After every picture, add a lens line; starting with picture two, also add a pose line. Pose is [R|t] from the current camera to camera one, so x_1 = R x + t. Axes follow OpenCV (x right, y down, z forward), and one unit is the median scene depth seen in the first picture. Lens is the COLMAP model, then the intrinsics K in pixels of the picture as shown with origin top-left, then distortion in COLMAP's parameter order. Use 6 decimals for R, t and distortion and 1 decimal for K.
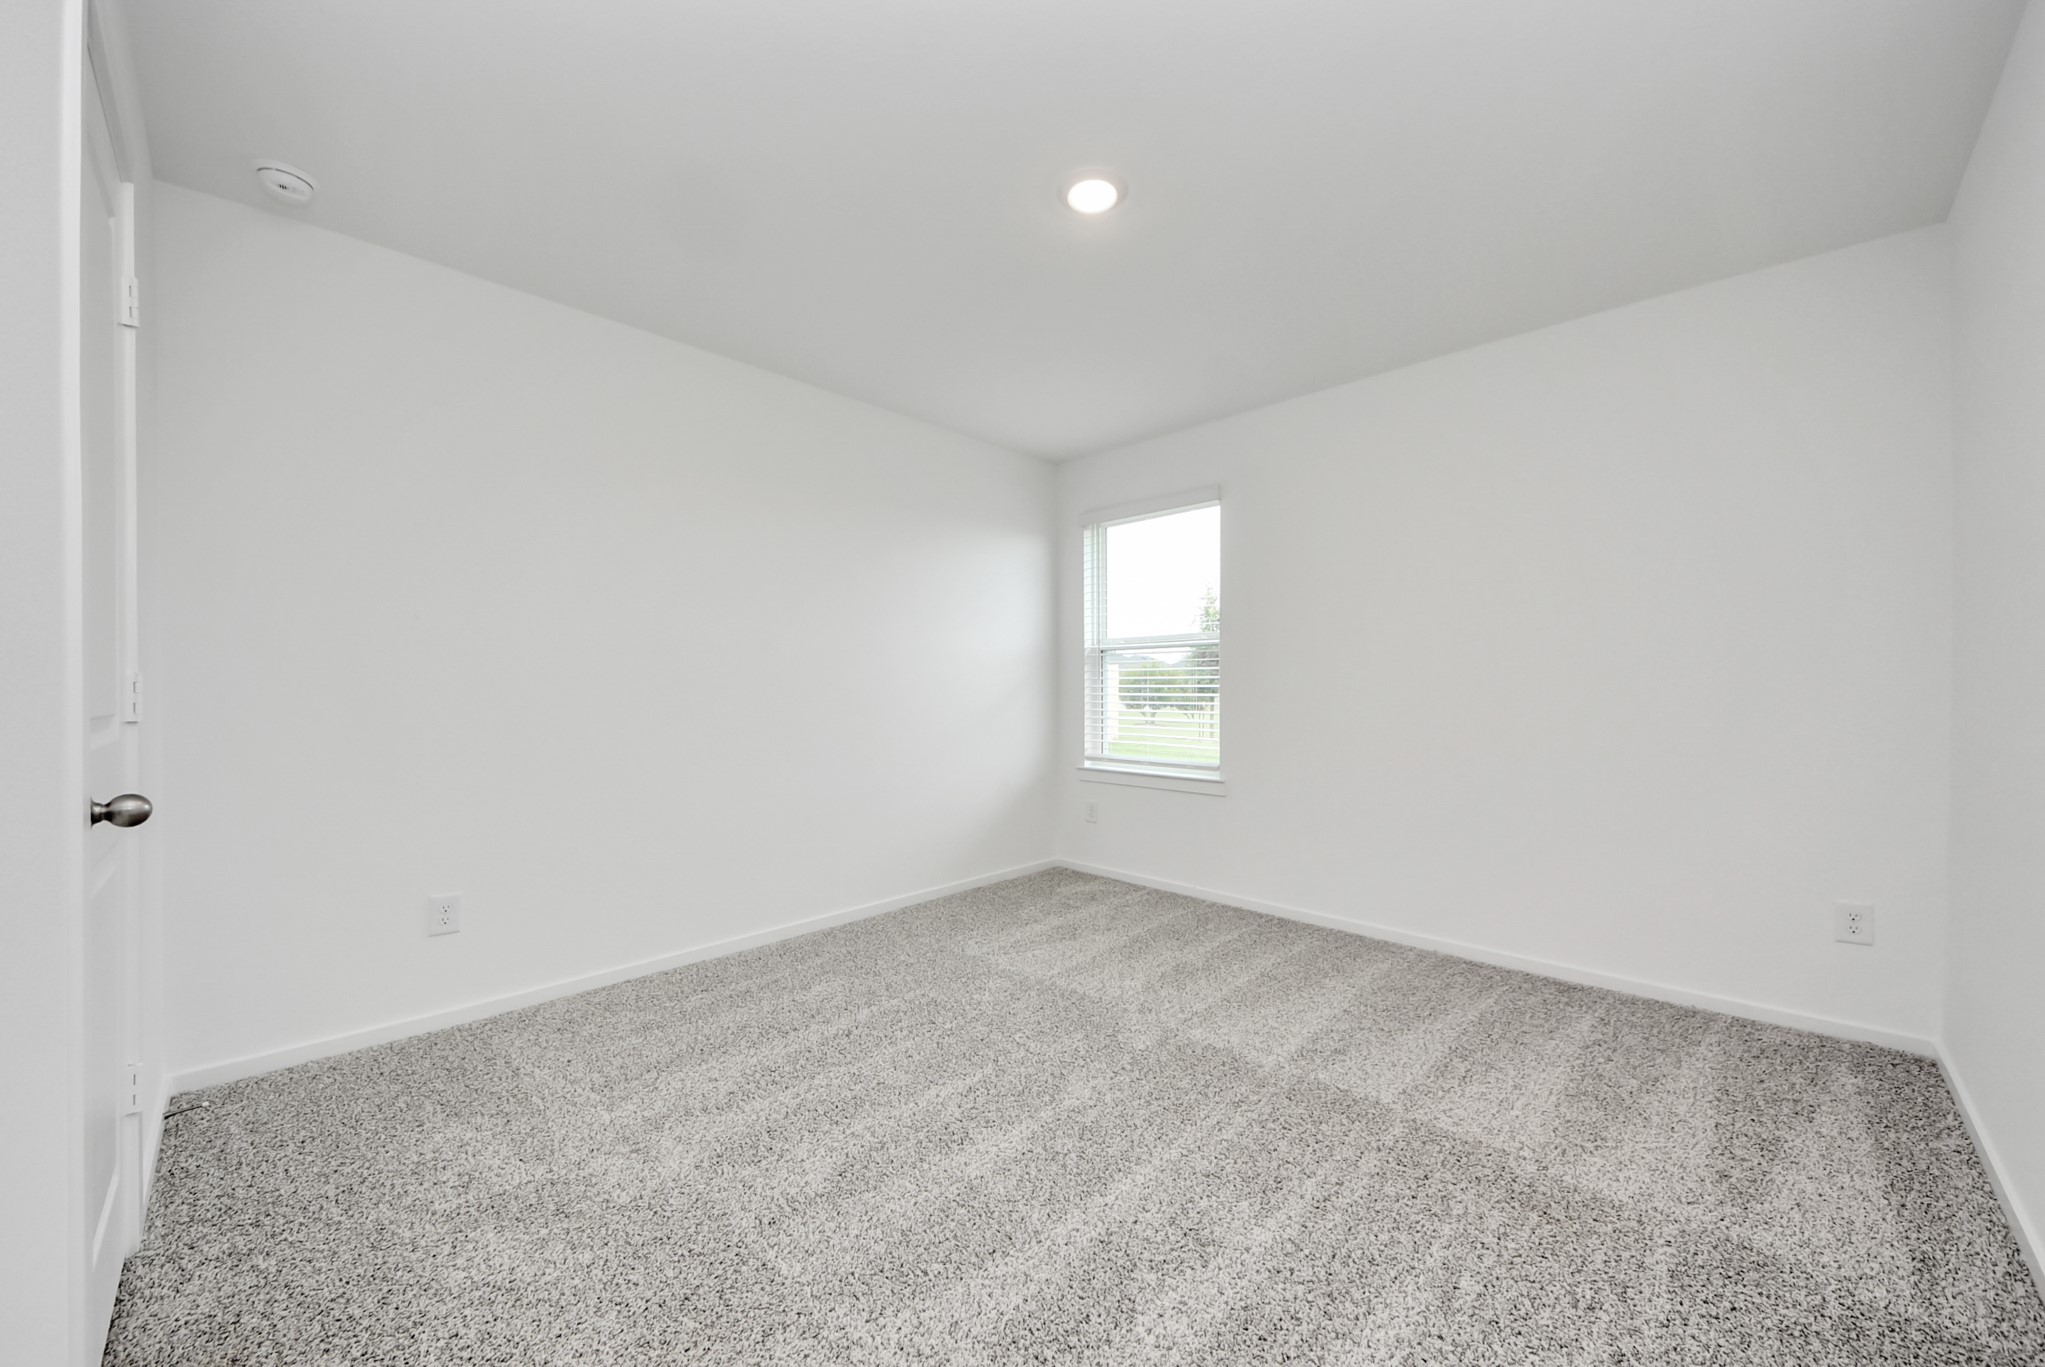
lens RADIAL K [[735.2, 0, 1041.0], [0, 735.2, 688.6], [0, 0, 1]] dist [-0.008921, -0.003027]
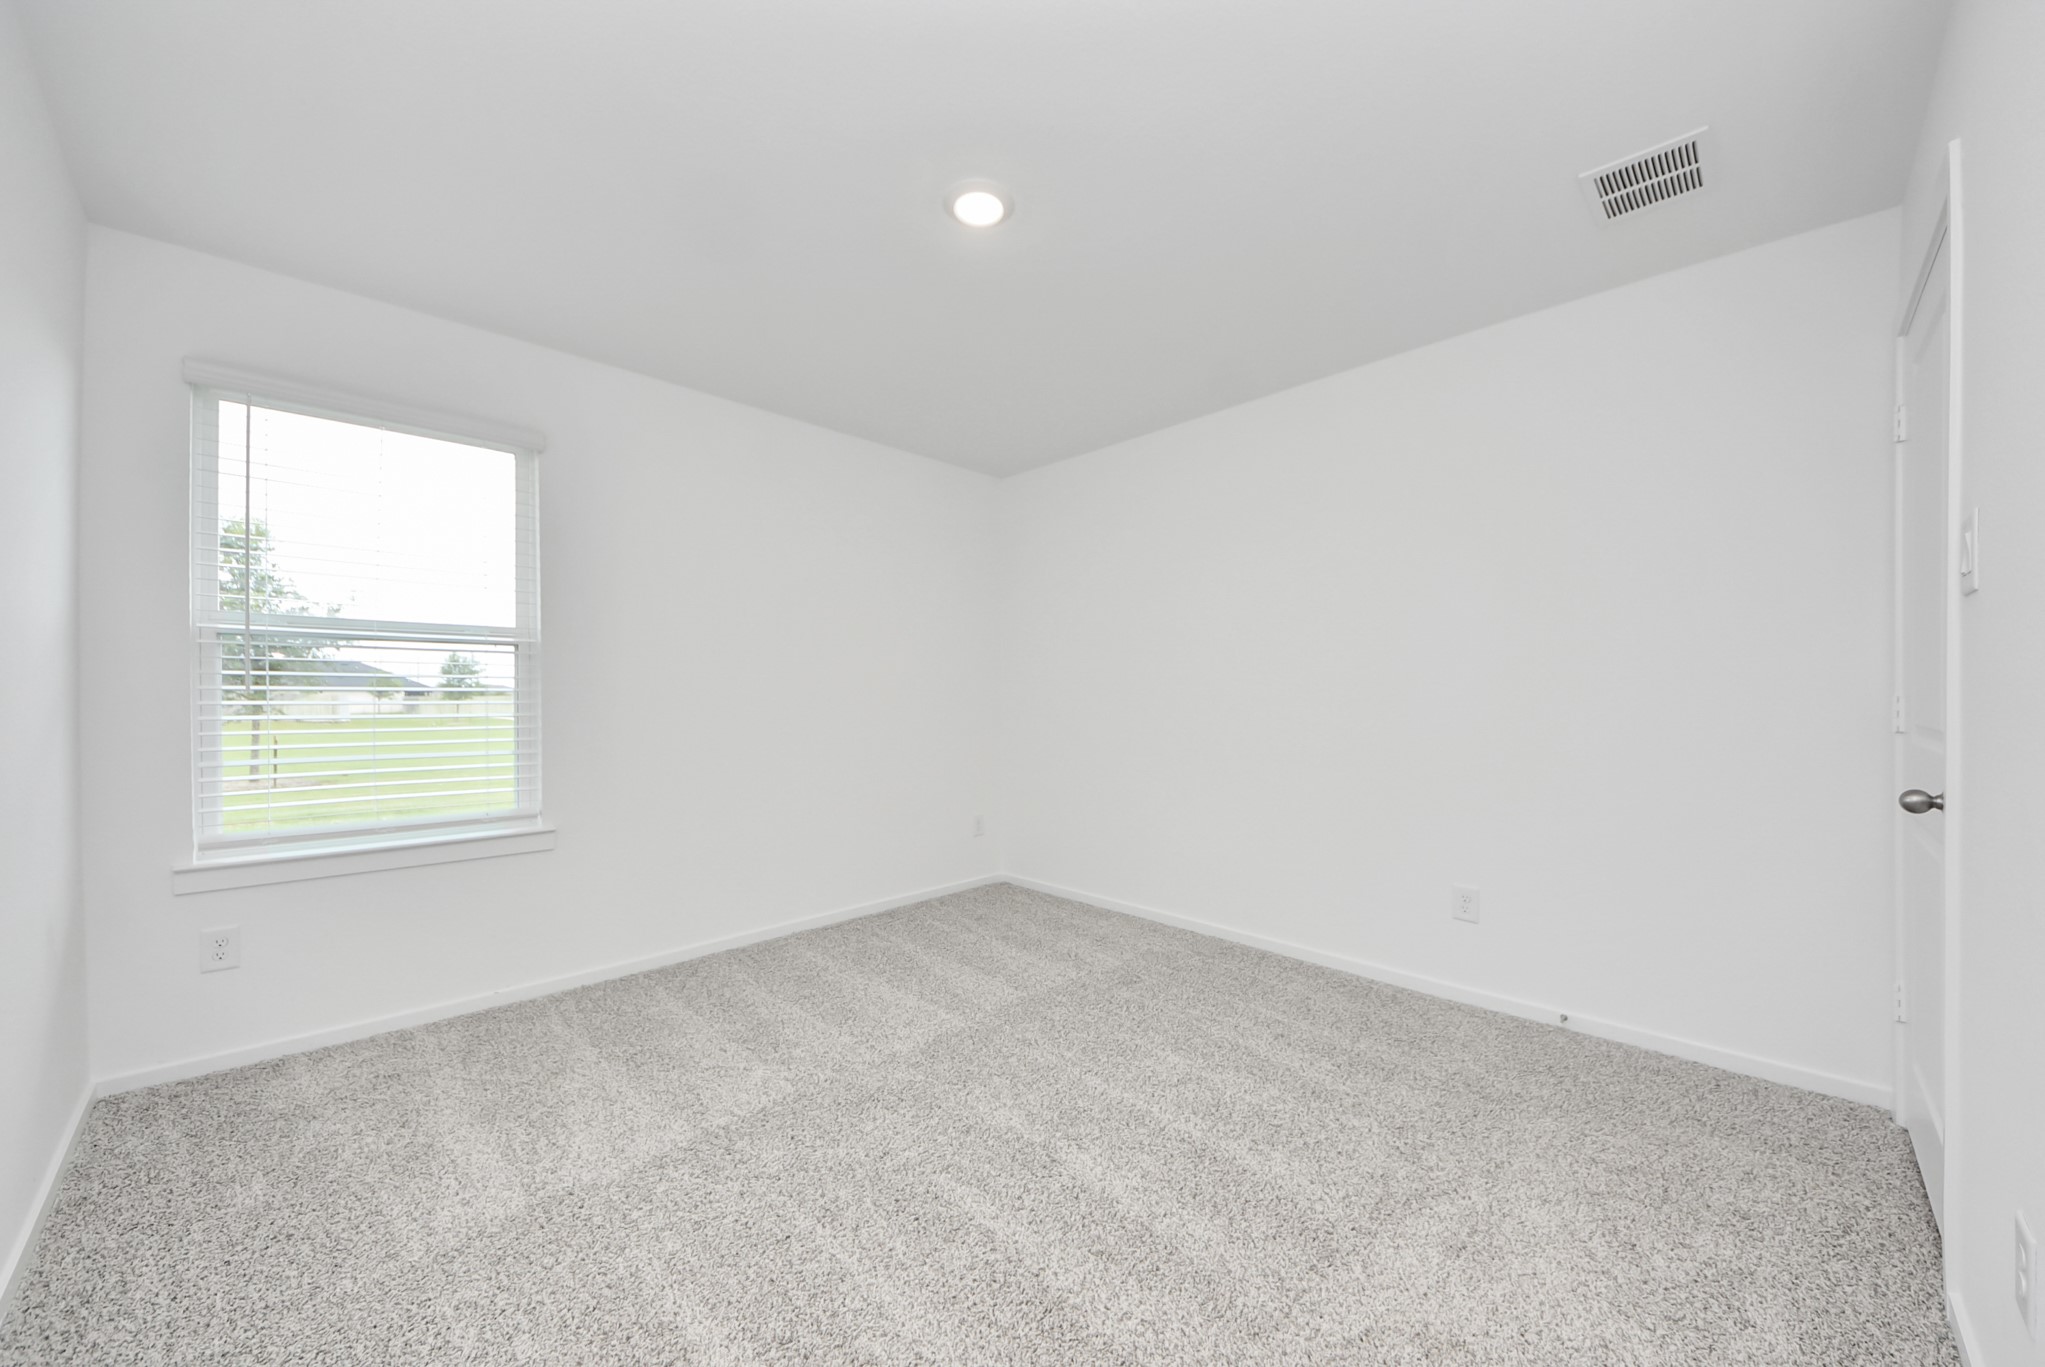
lens RADIAL K [[735.2, 0, 1043.0], [0, 735.2, 689.0], [0, 0, 1]] dist [-0.008921, -0.003027]
pose [[0.024097, 0.009167, 0.999668, -0.616481], [0.009018, 0.999915, -0.009387, -0.006218], [-0.999669, 0.009241, 0.024012, 0.608189]]
